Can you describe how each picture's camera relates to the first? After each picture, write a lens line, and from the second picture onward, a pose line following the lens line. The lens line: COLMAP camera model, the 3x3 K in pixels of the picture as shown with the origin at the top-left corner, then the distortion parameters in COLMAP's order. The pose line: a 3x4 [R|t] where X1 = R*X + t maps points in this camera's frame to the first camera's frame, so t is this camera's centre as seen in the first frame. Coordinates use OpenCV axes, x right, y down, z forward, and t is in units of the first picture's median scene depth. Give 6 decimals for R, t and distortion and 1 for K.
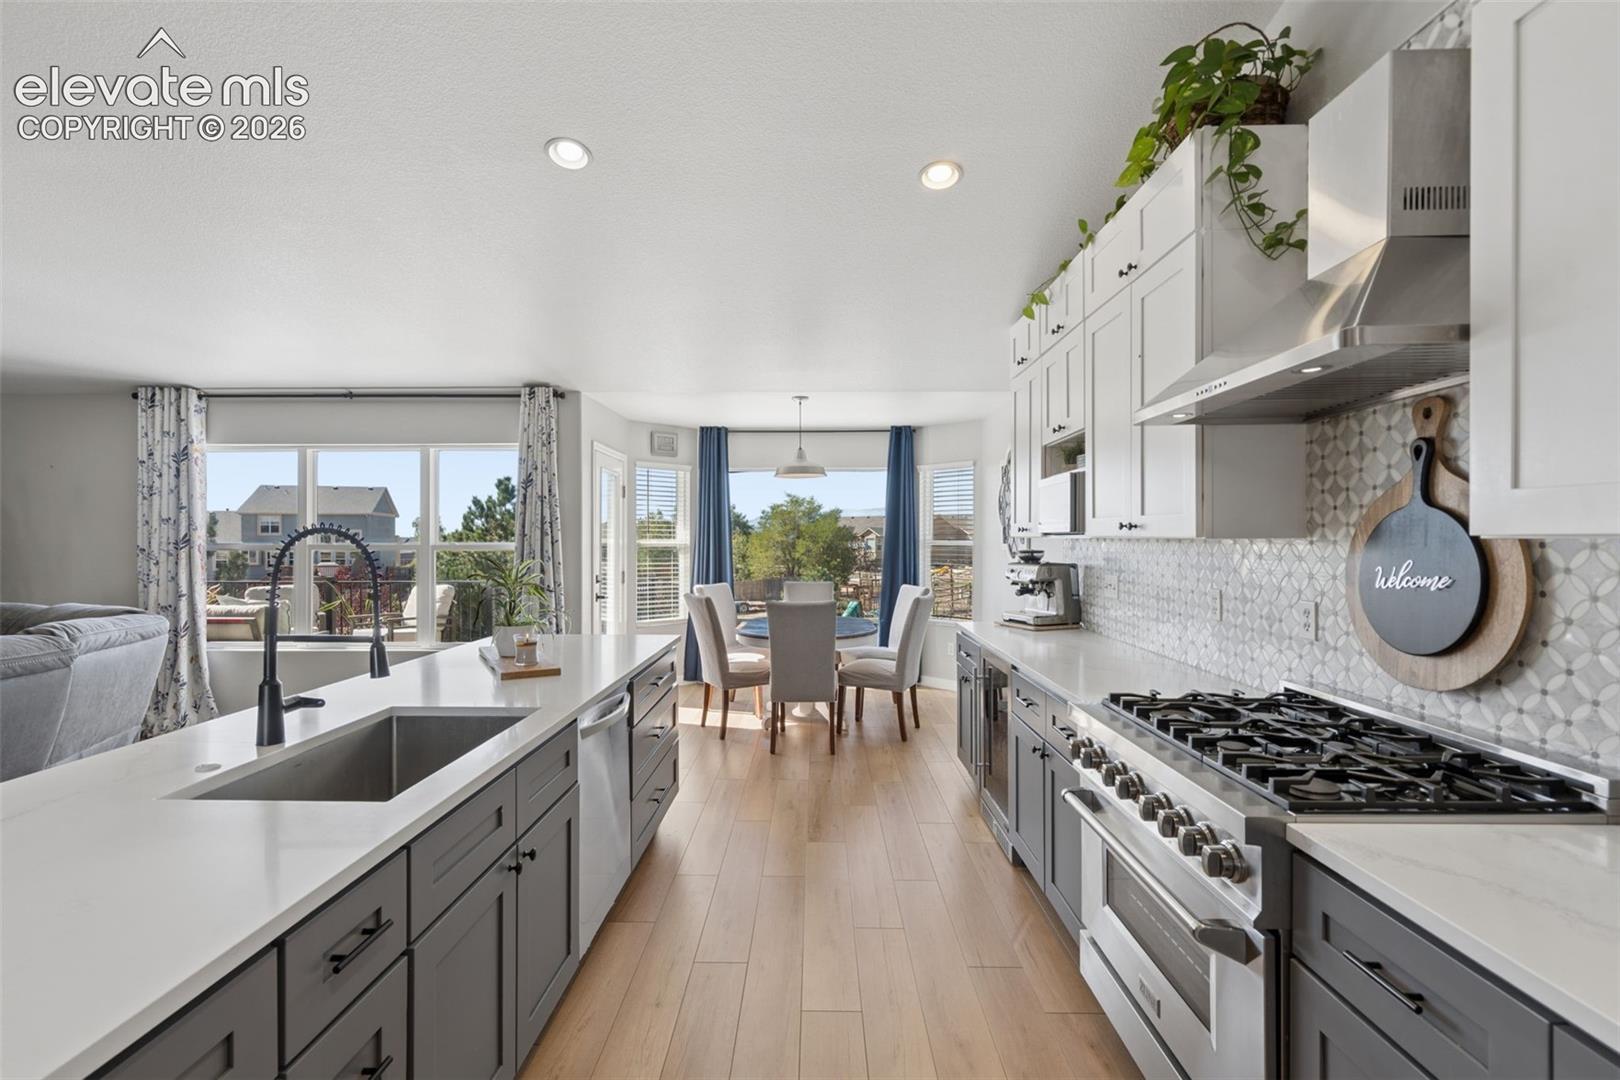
lens RADIAL K [[739.2, 0, 805.1], [0, 739.2, 539.6], [0, 0, 1]] dist [-0.003546, -0.000002]
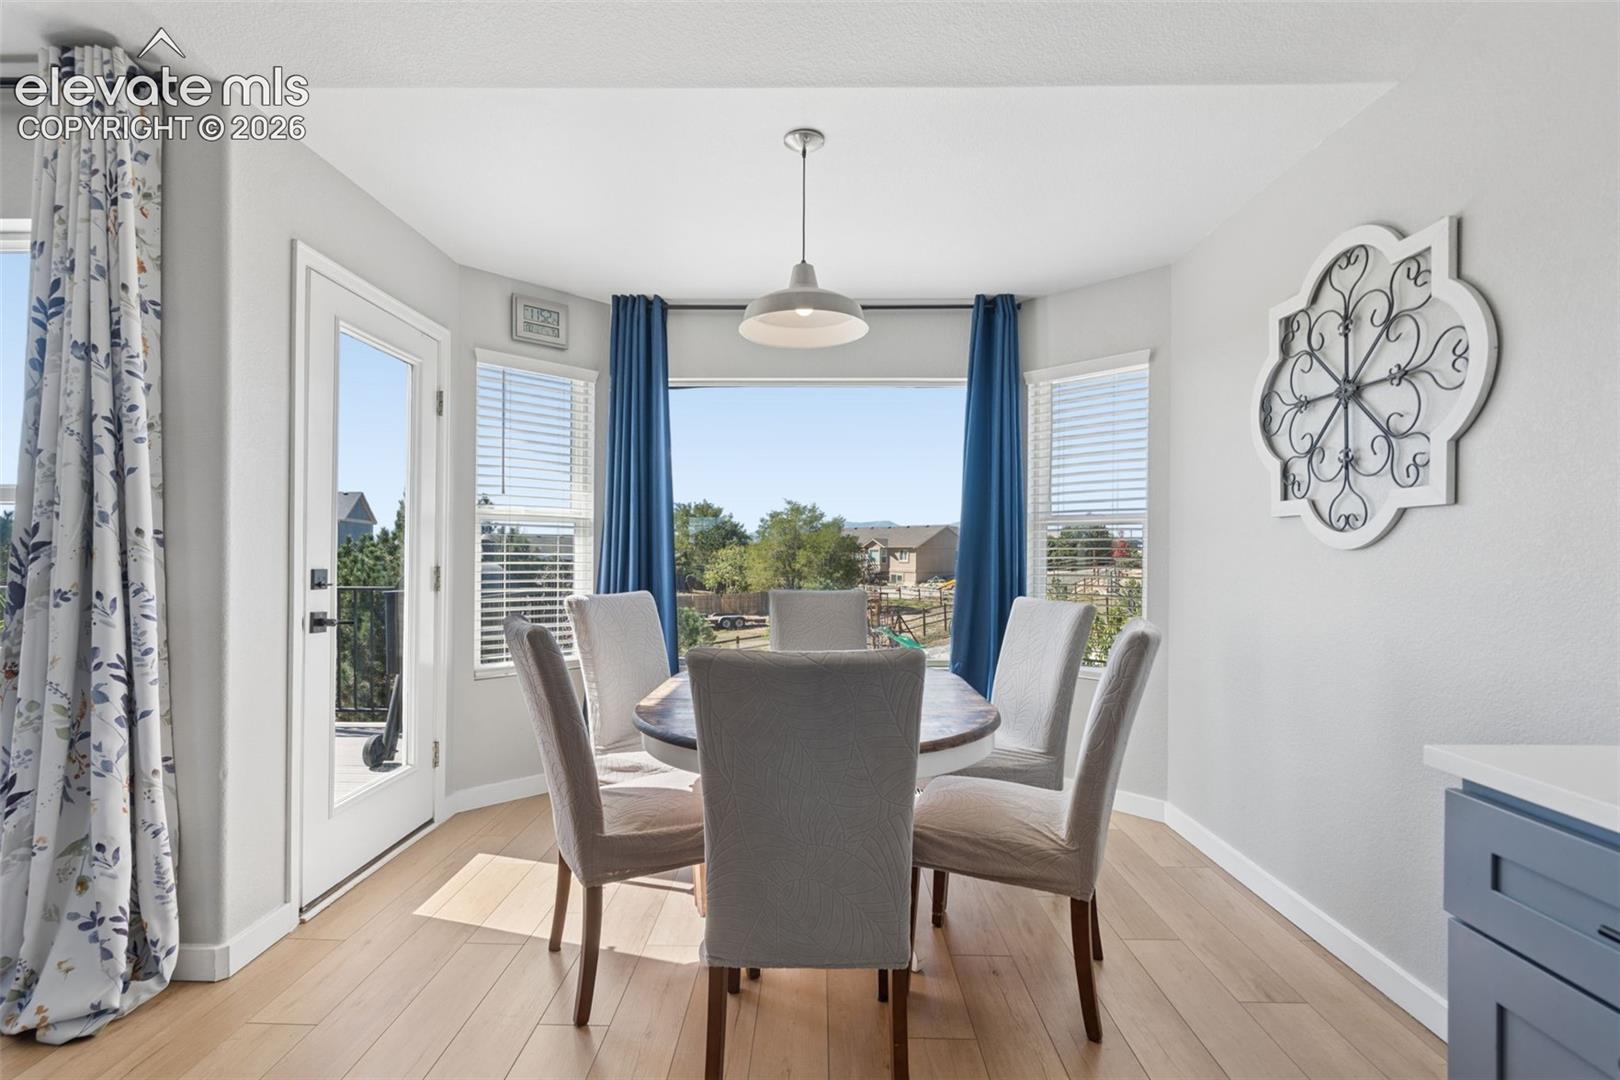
lens RADIAL K [[741.2, 0, 803.7], [0, 741.2, 547.8], [0, 0, 1]] dist [-0.010285, 0.006655]
pose [[0.999978, 0.006011, -0.002840, -0.003372], [-0.006030, 0.999958, -0.006894, 0.031722], [0.002798, 0.006911, 0.999972, 0.498731]]
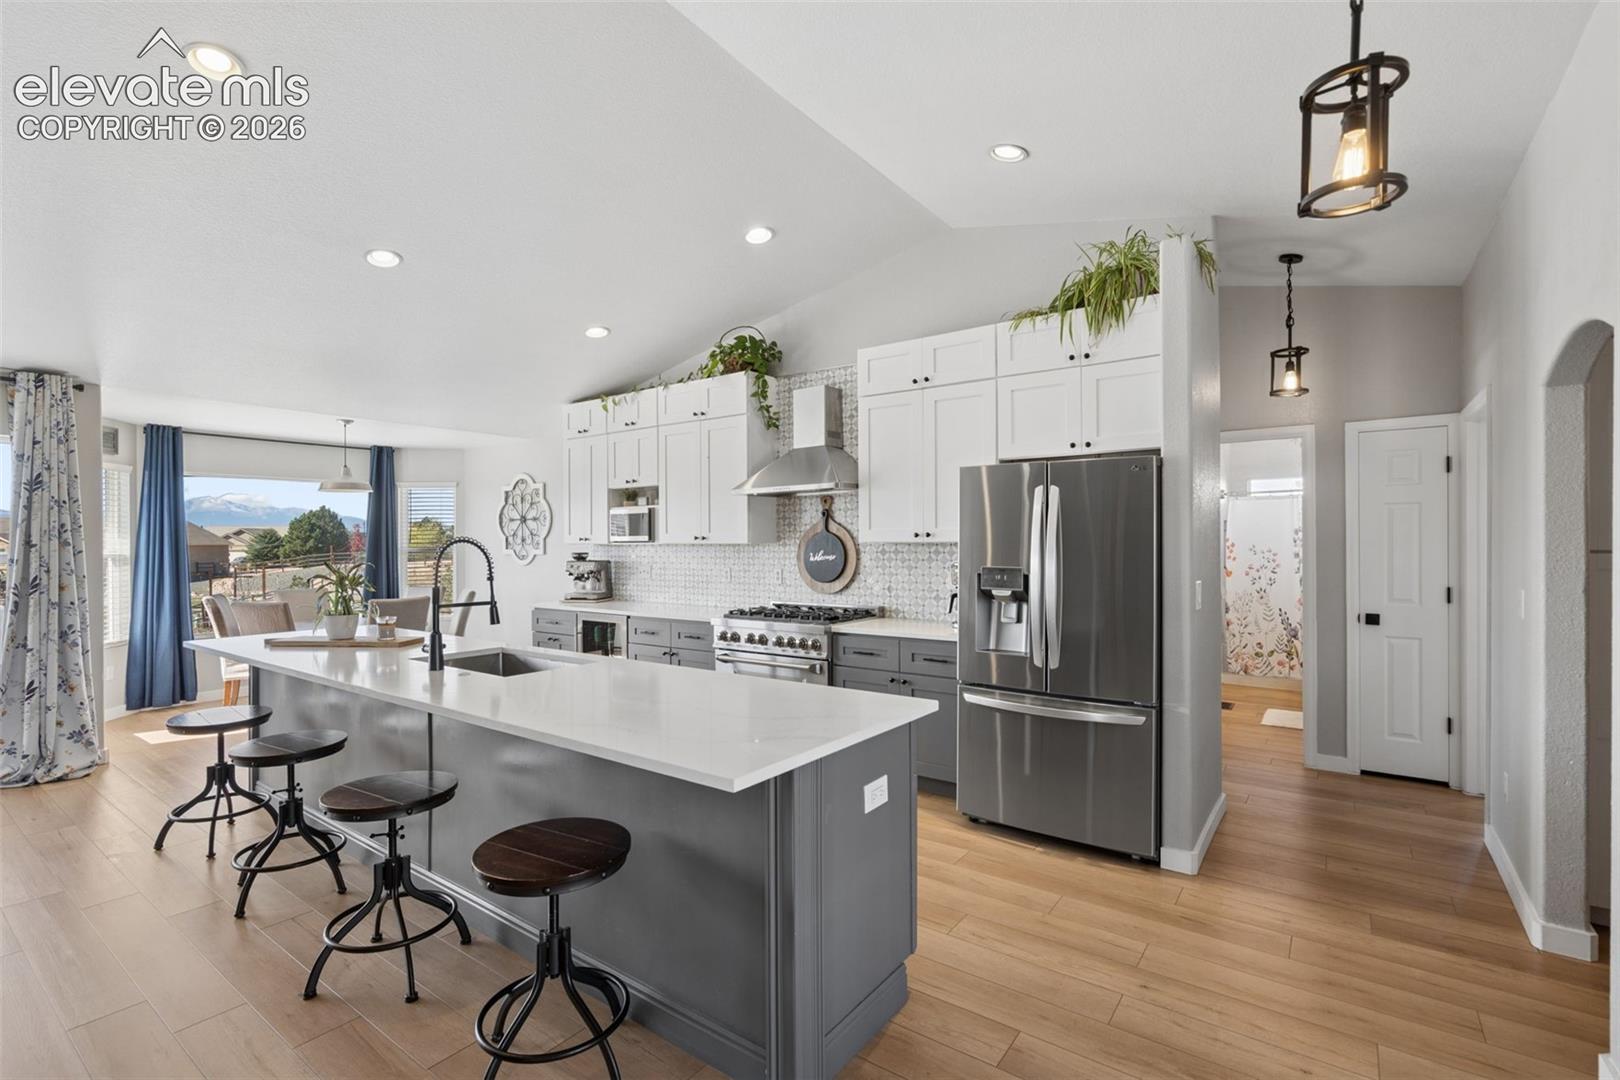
lens RADIAL K [[741.2, 0, 803.7], [0, 741.2, 547.8], [0, 0, 1]] dist [-0.010285, 0.006655]
pose [[0.577612, -0.010037, 0.816250, -0.436651], [0.009125, 0.999941, 0.005839, -0.000174], [-0.816261, 0.004075, 0.577669, -0.173354]]
